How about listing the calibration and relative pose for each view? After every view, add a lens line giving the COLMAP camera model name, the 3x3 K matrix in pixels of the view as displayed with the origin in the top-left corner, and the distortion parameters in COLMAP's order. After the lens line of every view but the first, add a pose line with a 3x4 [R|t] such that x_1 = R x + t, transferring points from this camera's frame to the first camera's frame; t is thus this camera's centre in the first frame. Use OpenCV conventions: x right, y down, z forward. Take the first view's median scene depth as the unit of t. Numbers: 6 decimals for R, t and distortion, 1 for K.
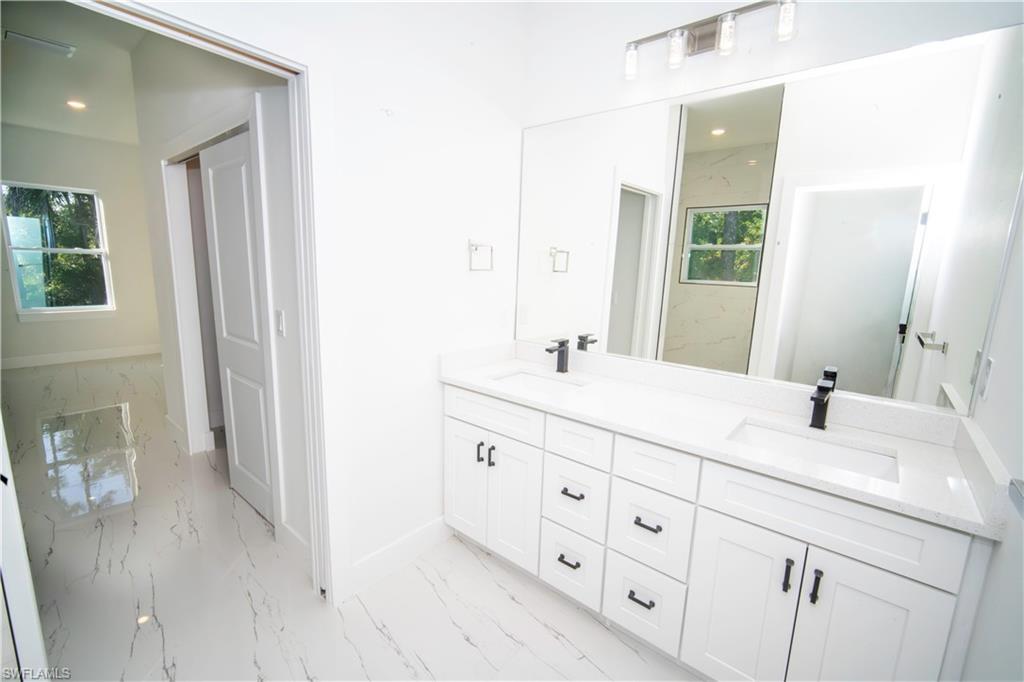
lens RADIAL K [[449.1, 0, 509.9], [0, 449.1, 346.3], [0, 0, 1]] dist [-0.009592, 0.002427]
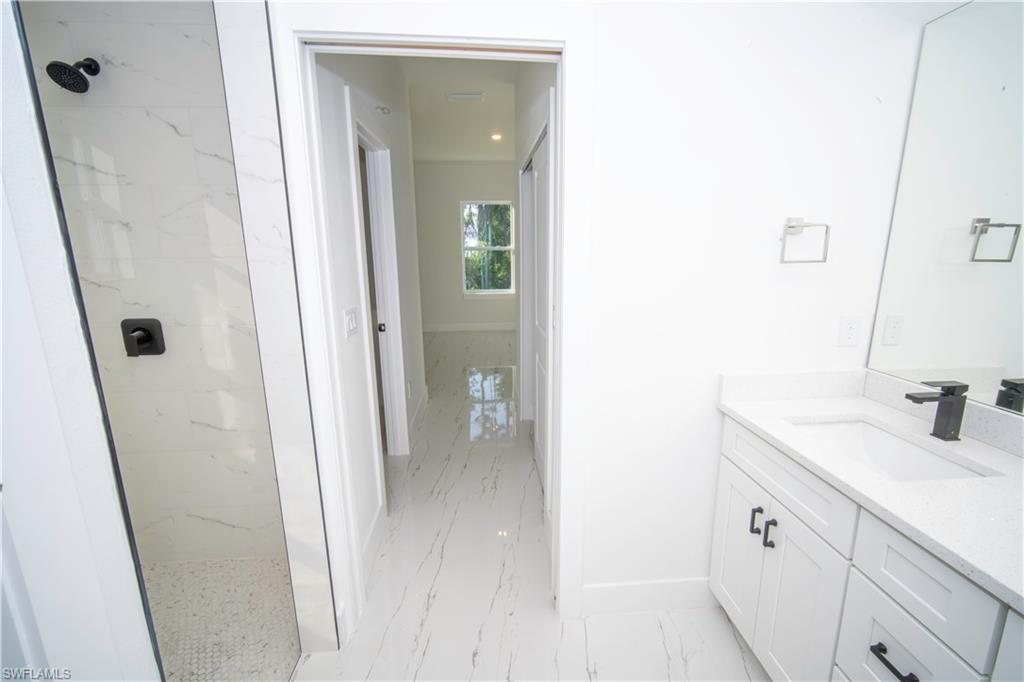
lens RADIAL K [[449.1, 0, 510.0], [0, 449.1, 346.2], [0, 0, 1]] dist [-0.009592, 0.002427]
pose [[0.695008, 0.118612, -0.709151, 0.123285], [-0.098564, 0.992705, 0.069441, -0.045509], [0.712214, 0.021635, 0.701629, 0.204885]]
